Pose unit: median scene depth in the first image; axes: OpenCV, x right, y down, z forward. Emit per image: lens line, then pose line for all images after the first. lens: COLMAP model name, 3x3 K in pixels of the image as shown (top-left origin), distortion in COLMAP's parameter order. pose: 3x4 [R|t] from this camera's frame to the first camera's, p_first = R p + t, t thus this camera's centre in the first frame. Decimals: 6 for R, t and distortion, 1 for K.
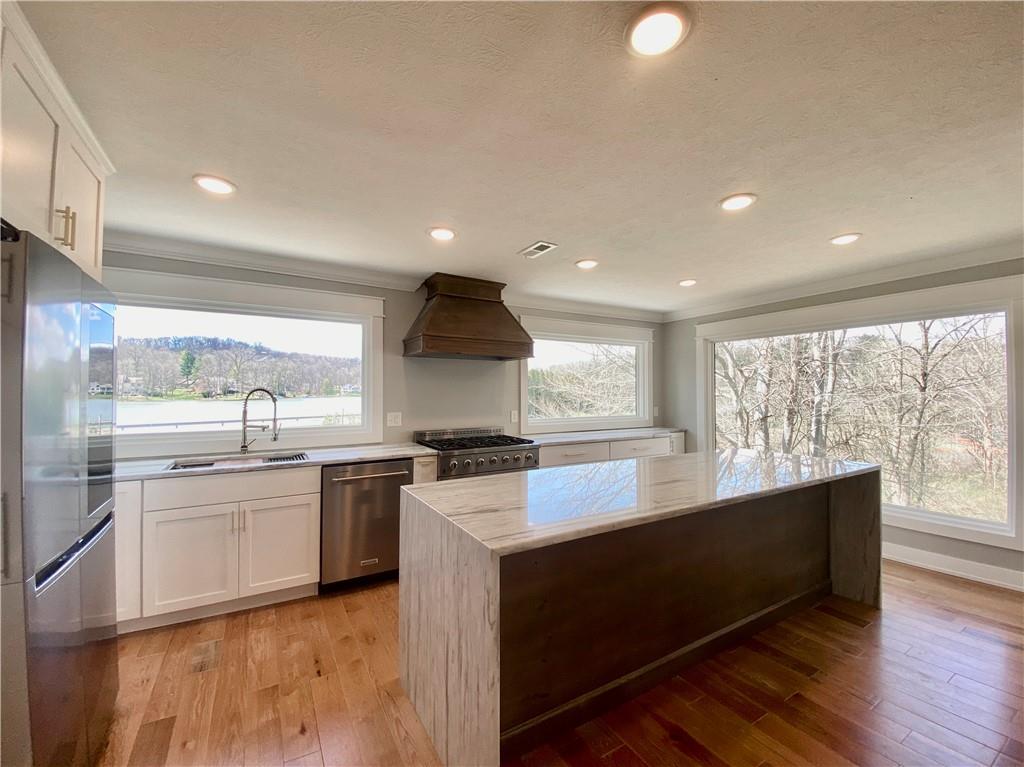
lens RADIAL K [[417.4, 0, 507.7], [0, 417.4, 383.1], [0, 0, 1]] dist [0.001073, -0.002312]
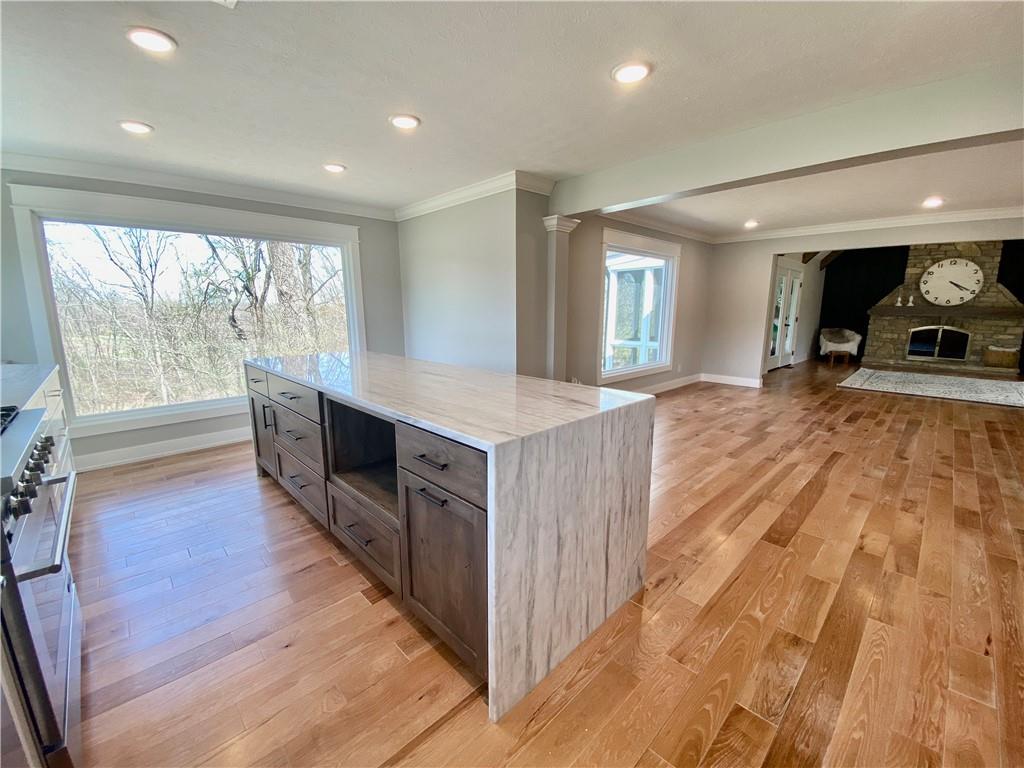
lens RADIAL K [[417.4, 0, 530.3], [0, 417.4, 369.9], [0, 0, 1]] dist [0.001073, -0.002312]
pose [[-0.252601, -0.147559, 0.956253, -0.394337], [-0.021620, 0.988917, 0.146888, 0.026839], [-0.967329, 0.016430, -0.252991, 0.530684]]
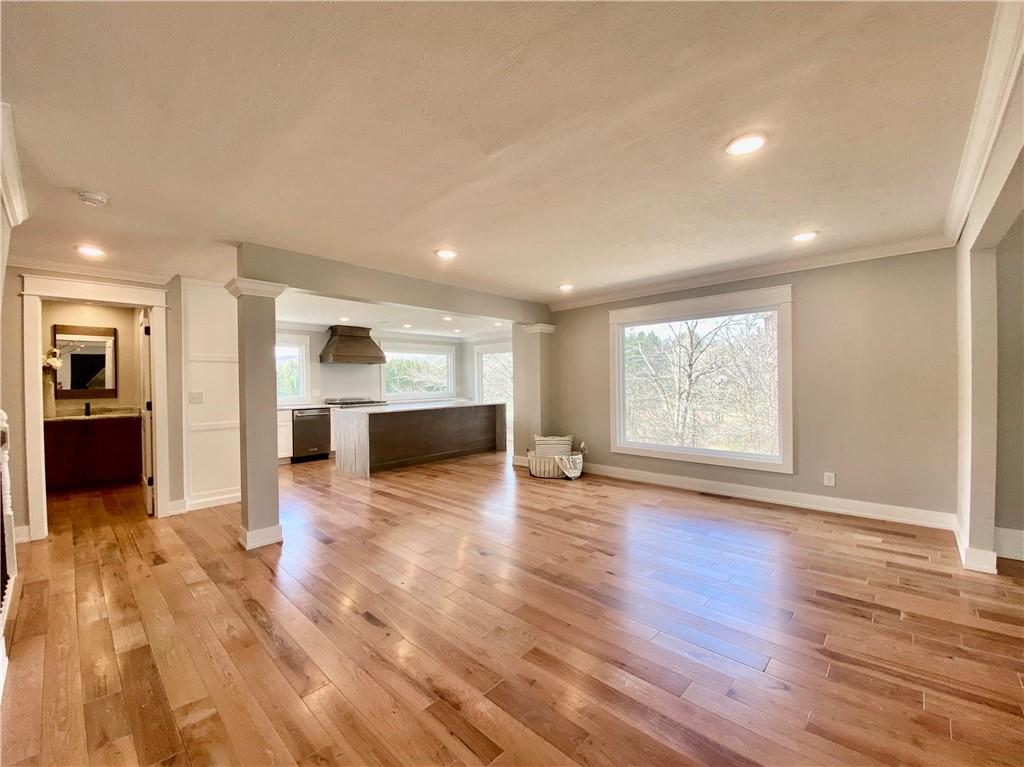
lens RADIAL K [[417.4, 0, 518.5], [0, 417.4, 383.1], [0, 0, 1]] dist [0.001073, -0.002312]
pose [[0.949297, -0.013088, 0.314109, 0.031908], [0.005552, 0.999675, 0.024875, -0.008162], [-0.314333, -0.021870, 0.949061, -1.154872]]
